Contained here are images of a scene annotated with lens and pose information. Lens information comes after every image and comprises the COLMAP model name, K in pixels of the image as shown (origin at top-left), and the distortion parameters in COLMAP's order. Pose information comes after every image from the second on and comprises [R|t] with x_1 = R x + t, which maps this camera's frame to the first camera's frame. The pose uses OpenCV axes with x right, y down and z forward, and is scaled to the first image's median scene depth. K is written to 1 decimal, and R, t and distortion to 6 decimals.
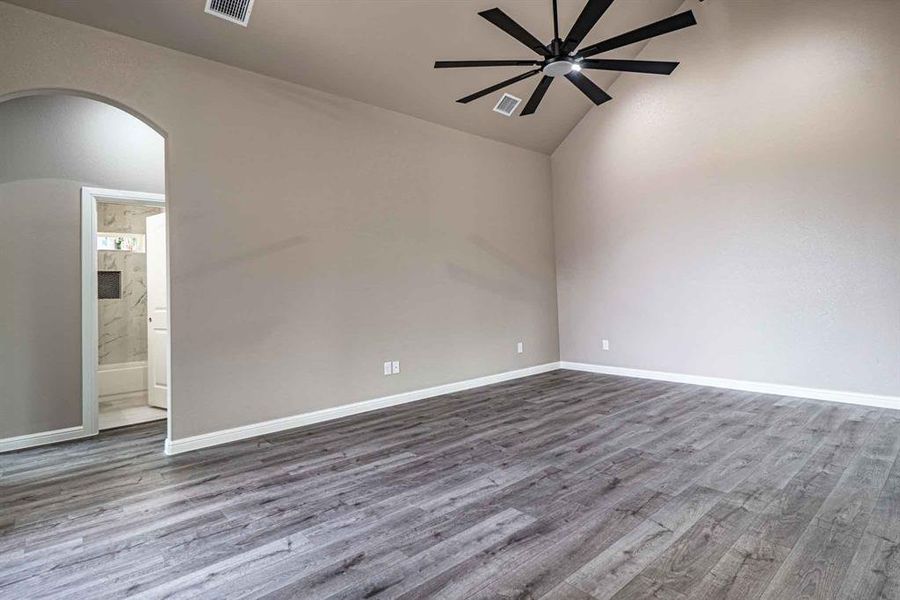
lens RADIAL K [[461.3, 0, 451.7], [0, 461.3, 294.9], [0, 0, 1]] dist [-0.002277, -0.000010]
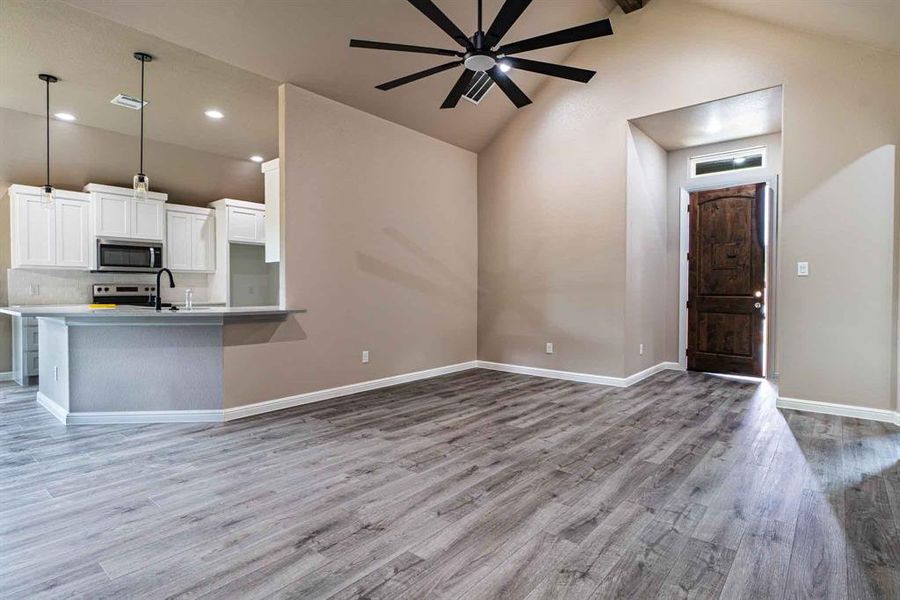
lens RADIAL K [[471.8, 0, 453.9], [0, 471.8, 290.7], [0, 0, 1]] dist [-0.003491, 0.000344]
pose [[-0.984759, 0.032487, -0.170863, 0.495633], [0.031548, 0.999469, 0.008210, -0.019877], [0.171038, 0.002695, -0.985261, 2.032772]]
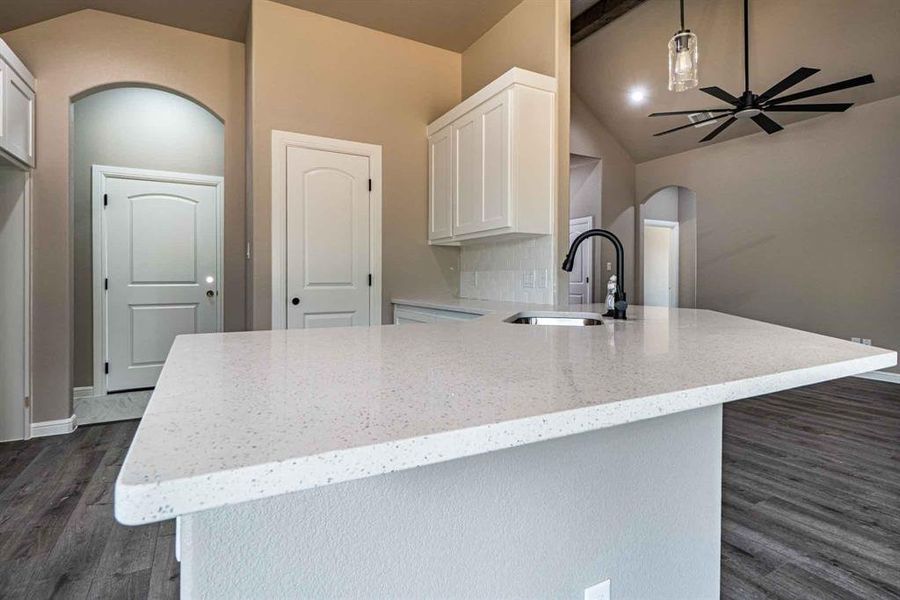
lens RADIAL K [[442.1, 0, 448.7], [0, 442.1, 278.5], [0, 0, 1]] dist [-0.000177, -0.000068]
pose [[-0.208813, 0.033073, -0.977396, 1.768781], [0.006834, 0.999453, 0.032359, -0.061670], [0.977932, 0.000078, -0.208924, 0.405961]]
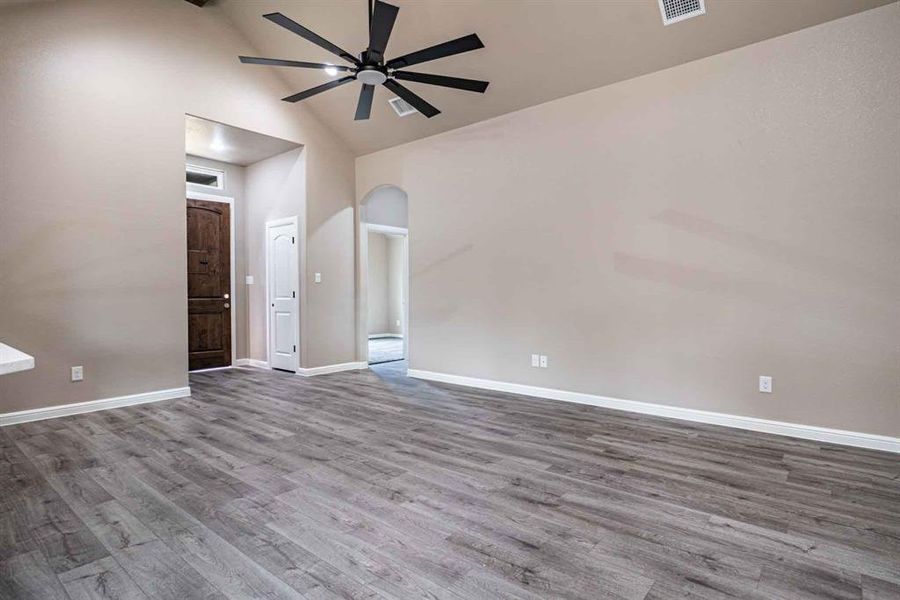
lens RADIAL K [[461.3, 0, 451.7], [0, 461.3, 294.9], [0, 0, 1]] dist [-0.002277, -0.000010]
pose [[0.166018, 0.038446, -0.985373, 1.364126], [-0.003526, 0.999256, 0.038394, -0.047862], [0.986116, -0.002900, 0.166030, 1.006980]]
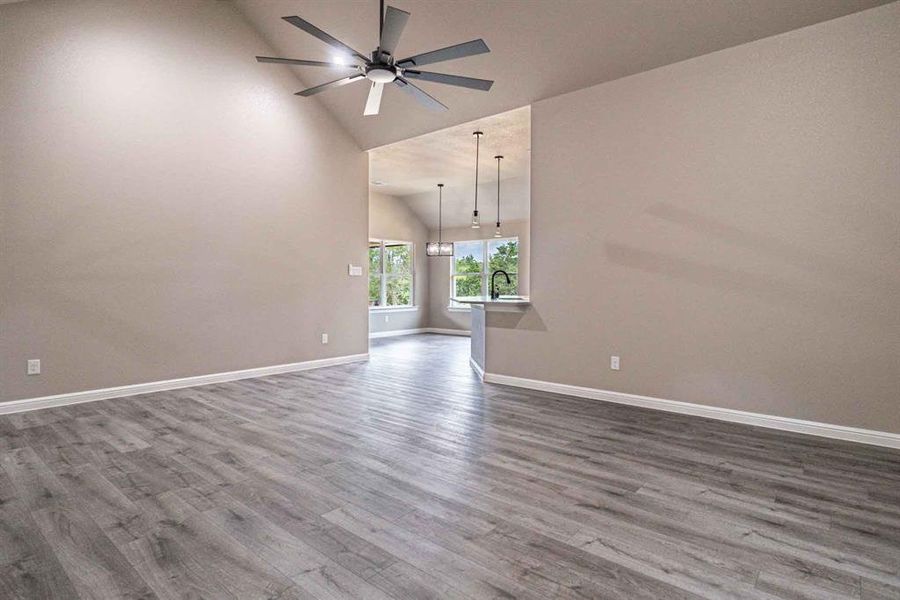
lens RADIAL K [[471.8, 0, 453.9], [0, 471.8, 290.7], [0, 0, 1]] dist [-0.003491, 0.000344]
pose [[-0.158269, 0.021780, 0.987156, -0.912738], [0.001136, 0.999760, -0.021876, 0.024192], [-0.987395, -0.002341, -0.158256, 1.014428]]
